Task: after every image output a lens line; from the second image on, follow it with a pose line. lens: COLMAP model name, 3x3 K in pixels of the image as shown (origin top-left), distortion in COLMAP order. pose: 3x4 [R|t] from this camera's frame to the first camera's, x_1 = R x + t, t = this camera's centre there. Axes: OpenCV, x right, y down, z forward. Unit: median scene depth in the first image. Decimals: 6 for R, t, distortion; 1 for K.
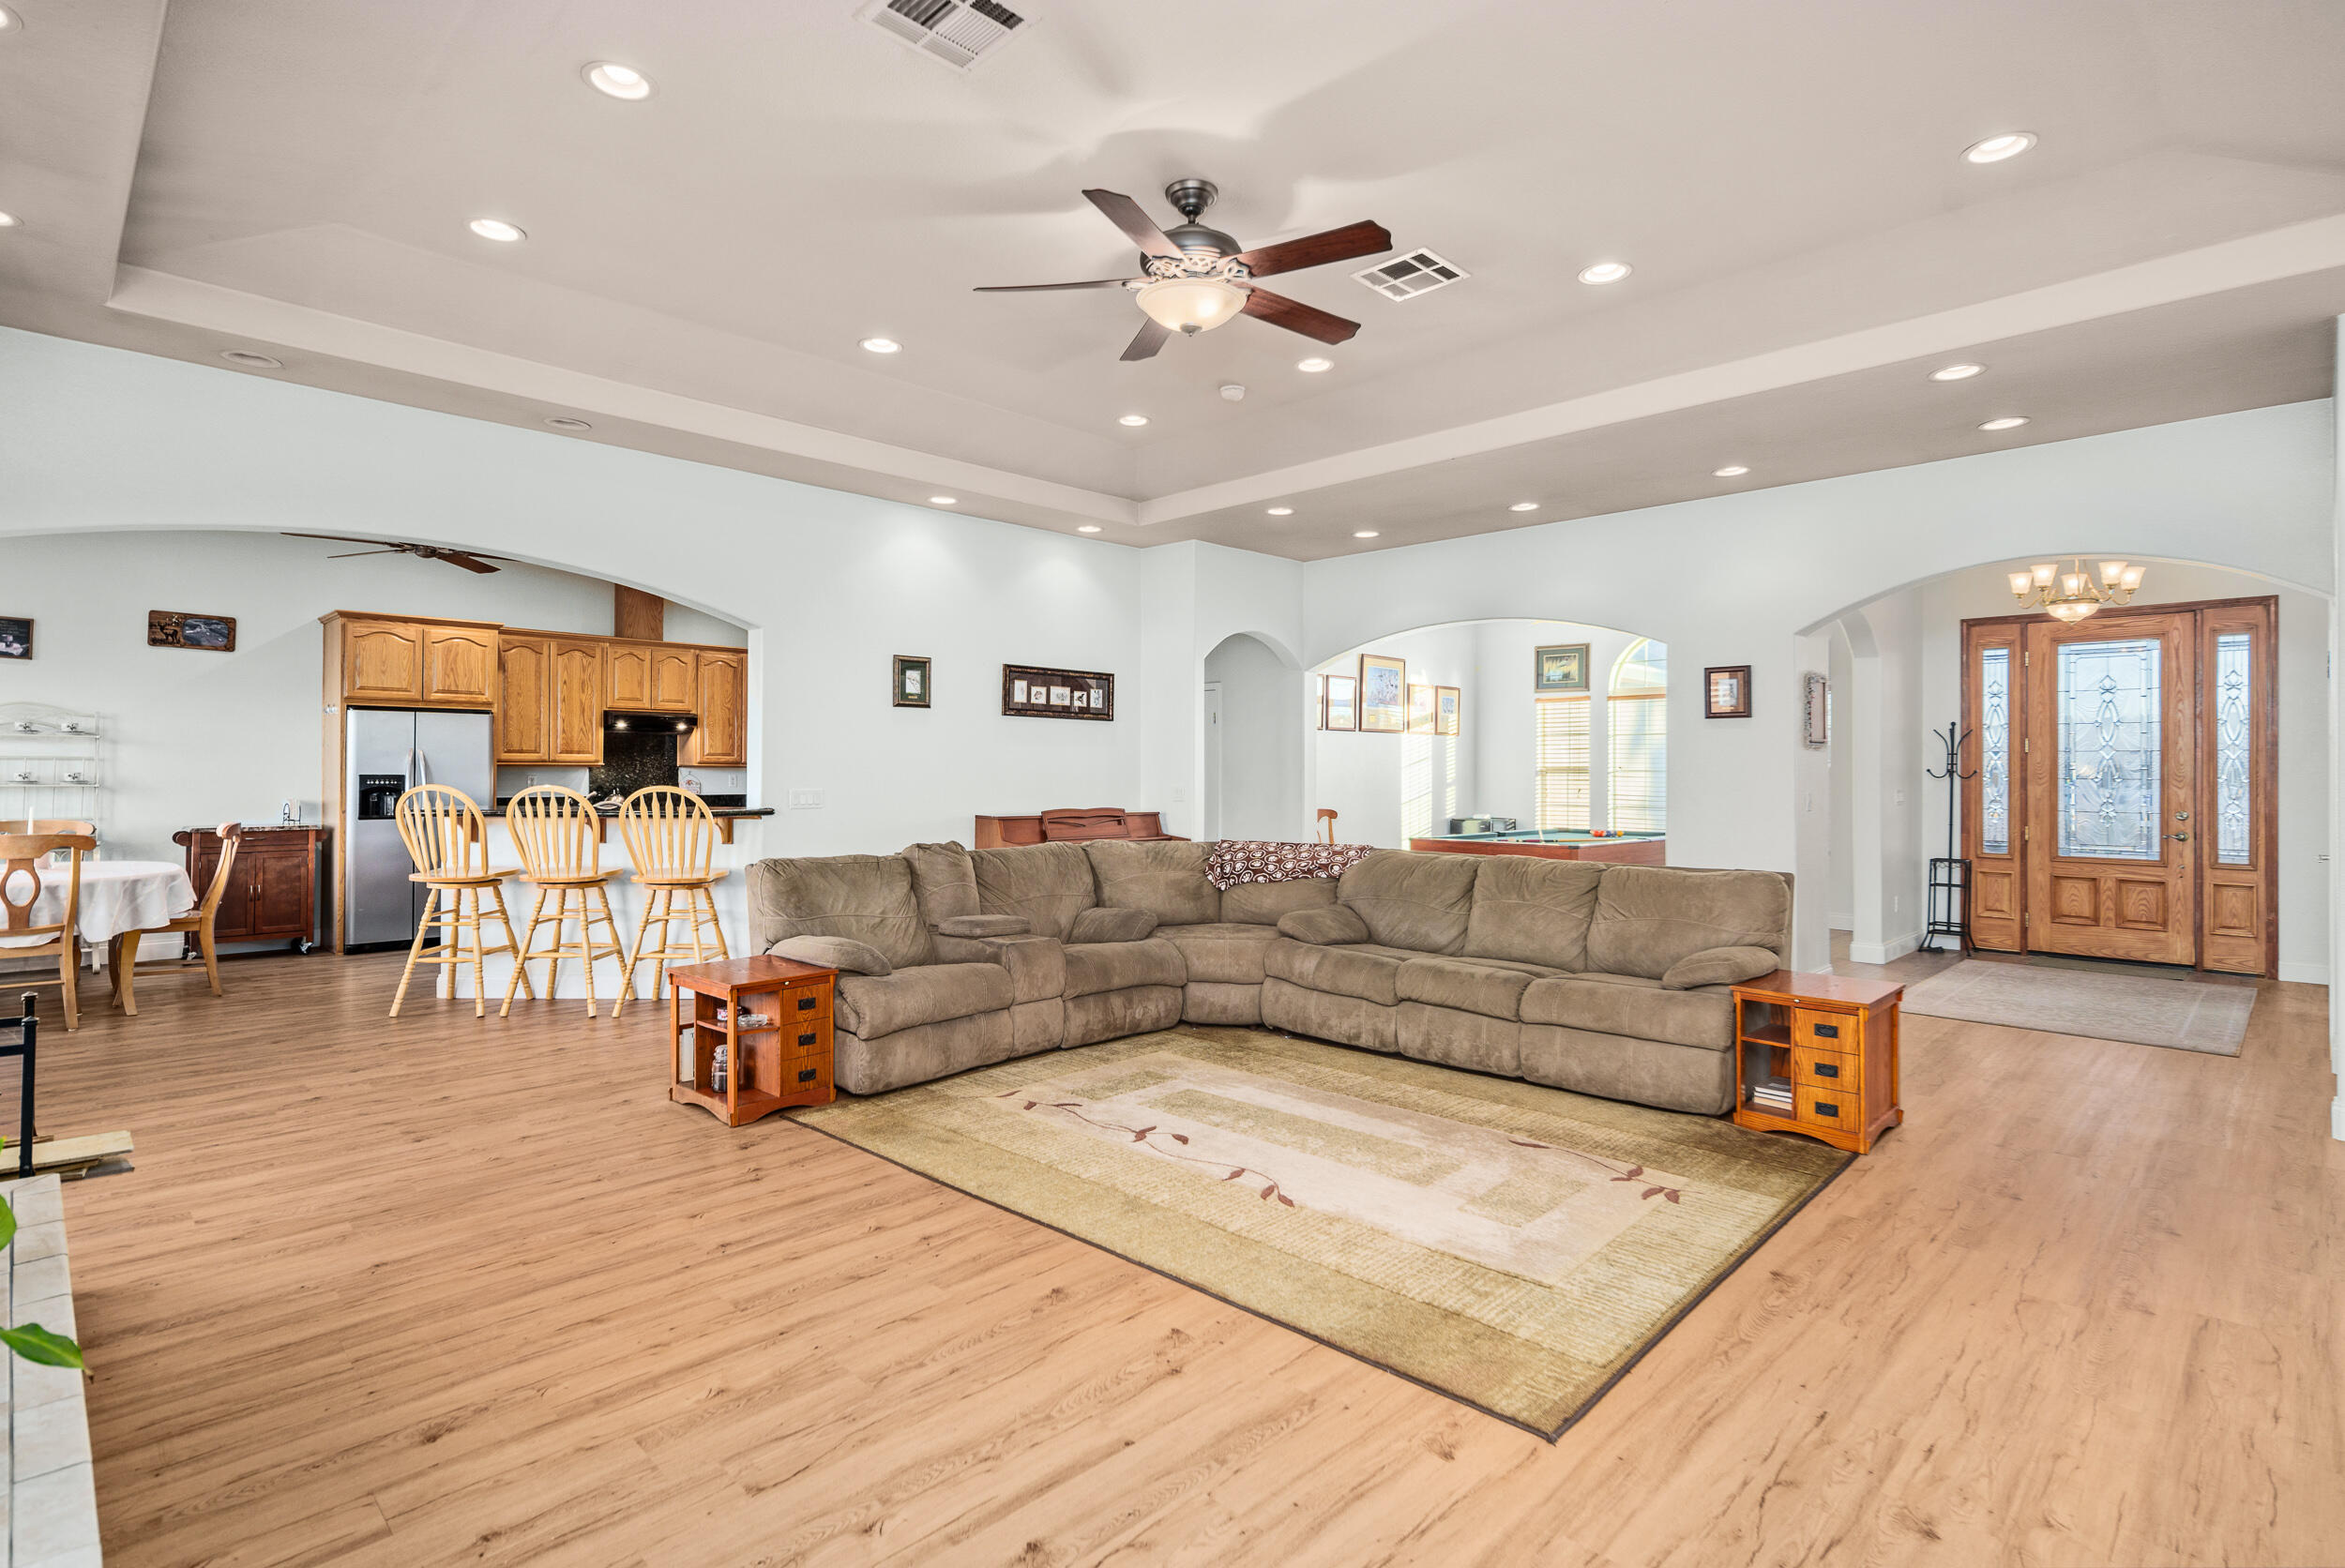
lens RADIAL K [[1140.0, 0, 1159.7], [0, 1140.0, 757.1], [0, 0, 1]] dist [0.002812, -0.000050]
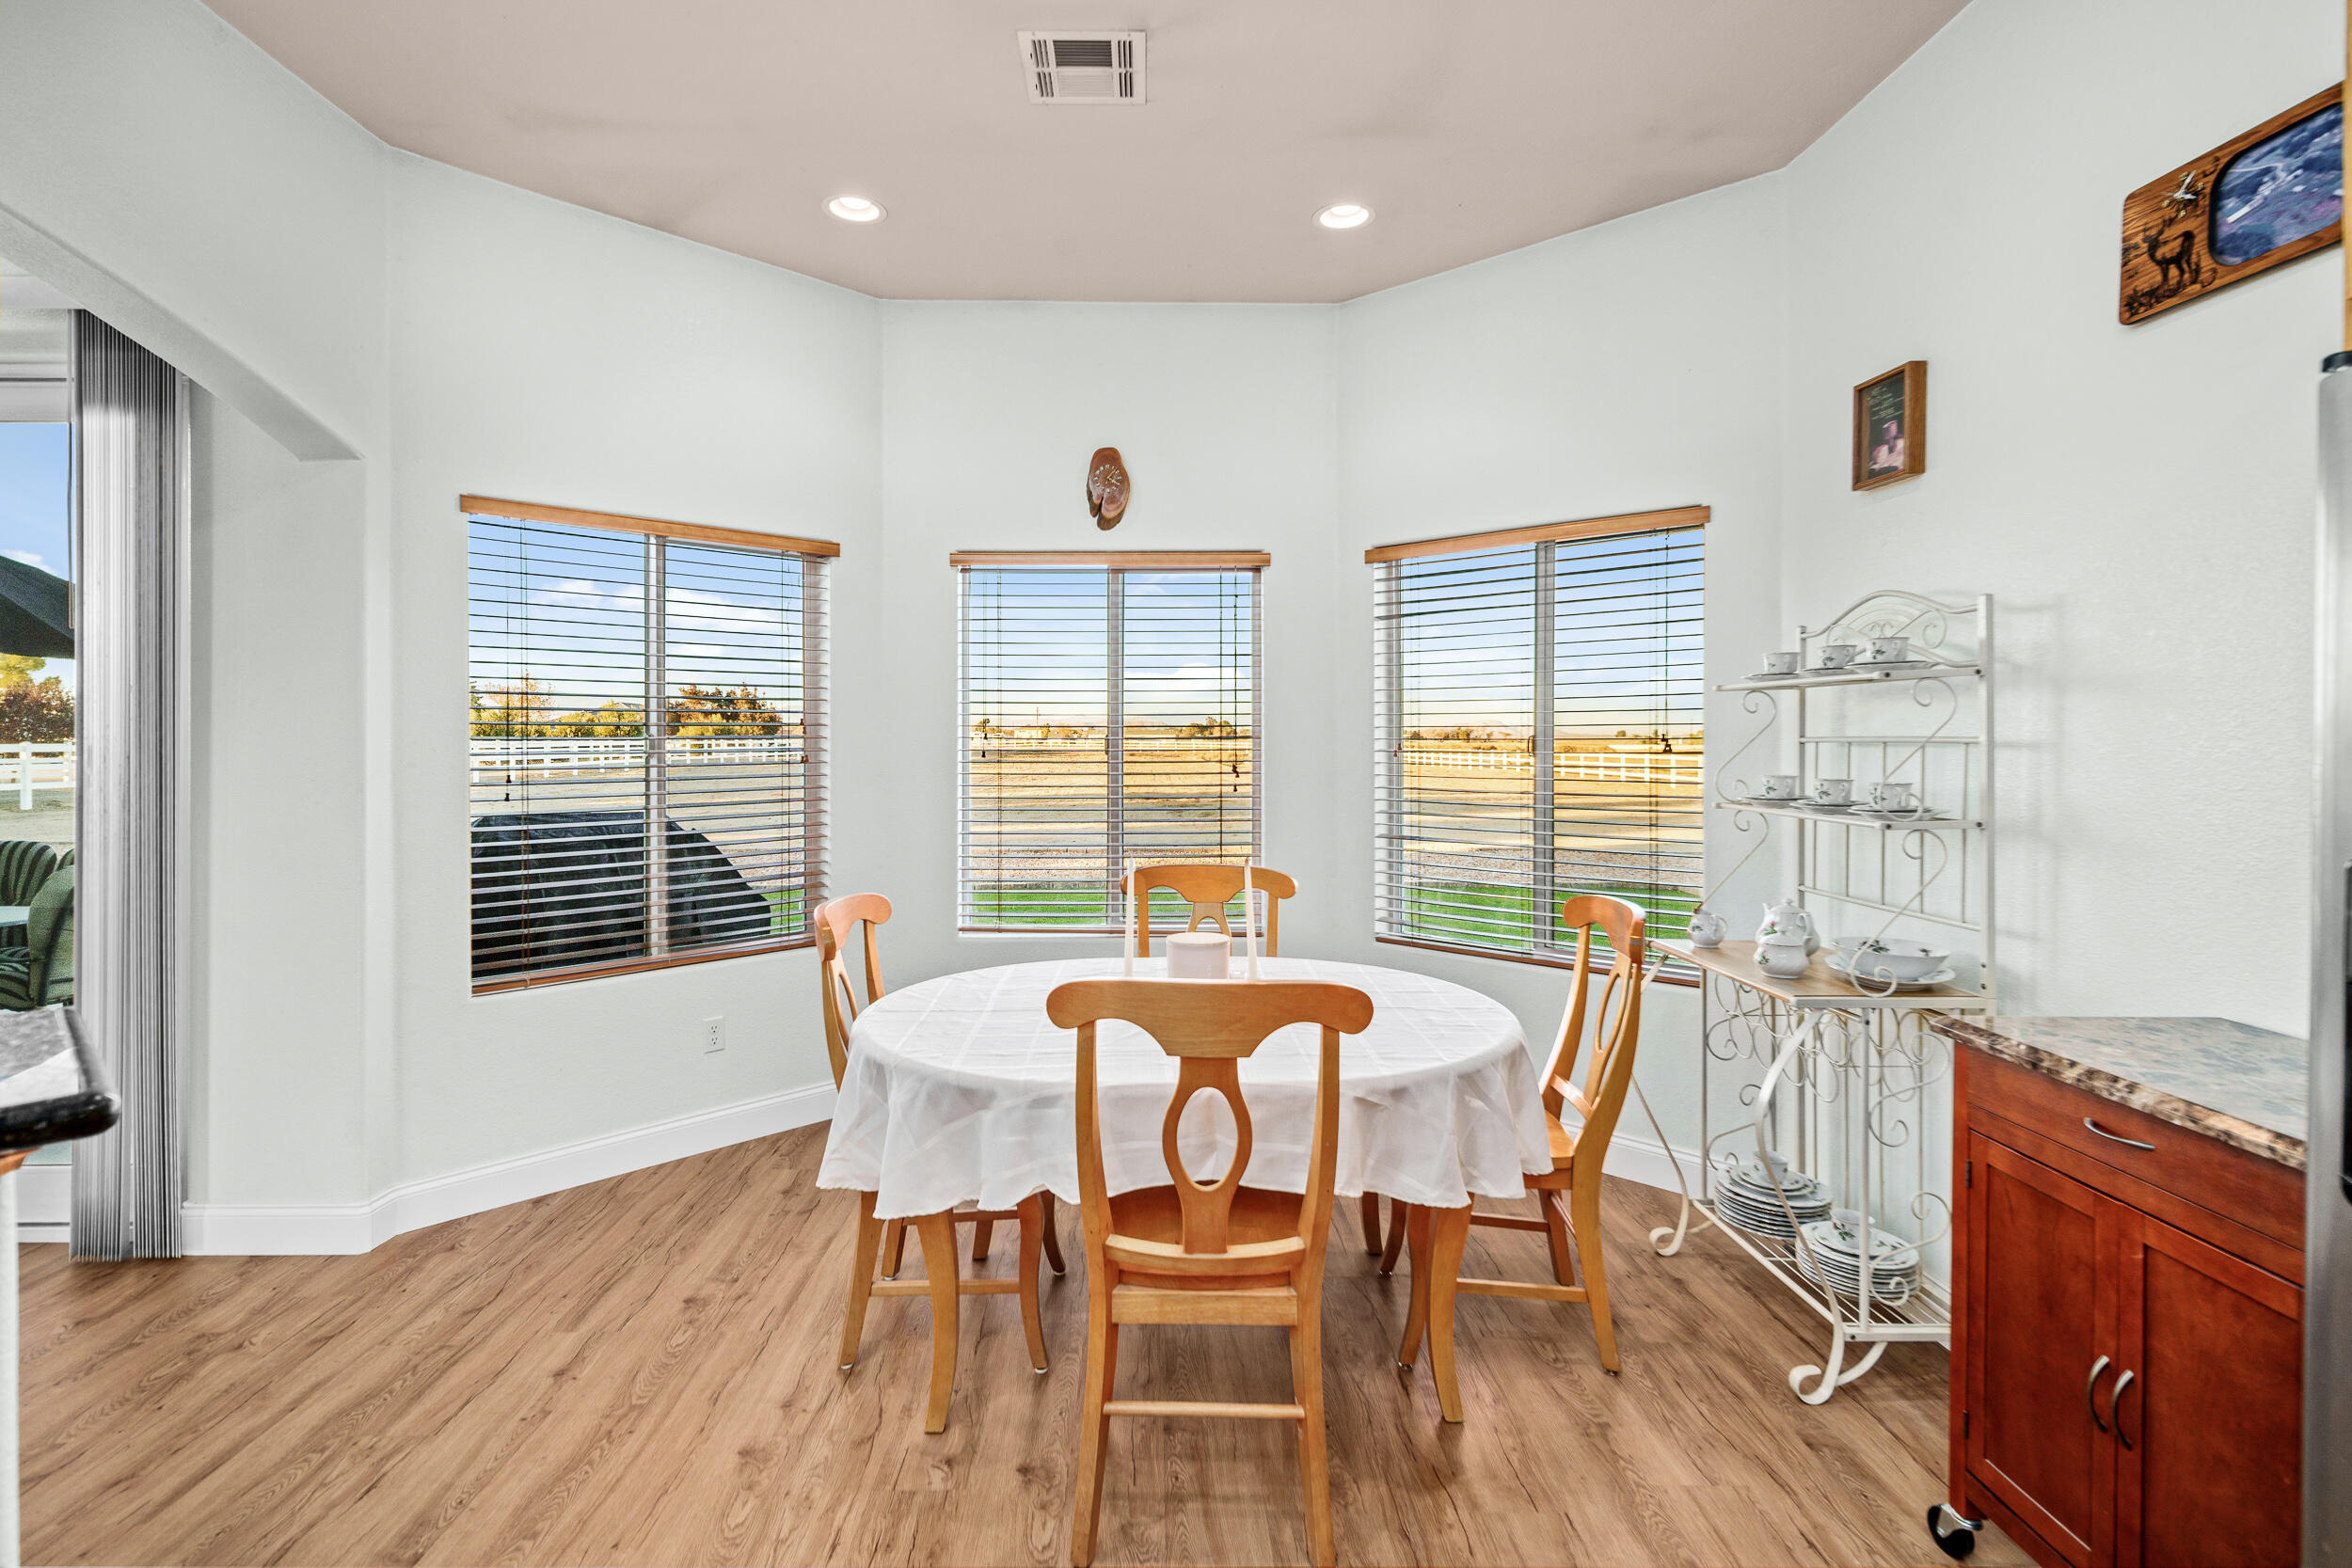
lens RADIAL K [[1117.4, 0, 1170.4], [0, 1117.4, 771.9], [0, 0, 1]] dist [0.002510, 0.000635]
pose [[-0.690187, 0.016318, -0.723447, -1.147658], [0.004112, 0.999818, 0.018629, 0.006355], [0.723619, 0.009883, -0.690128, 2.217245]]
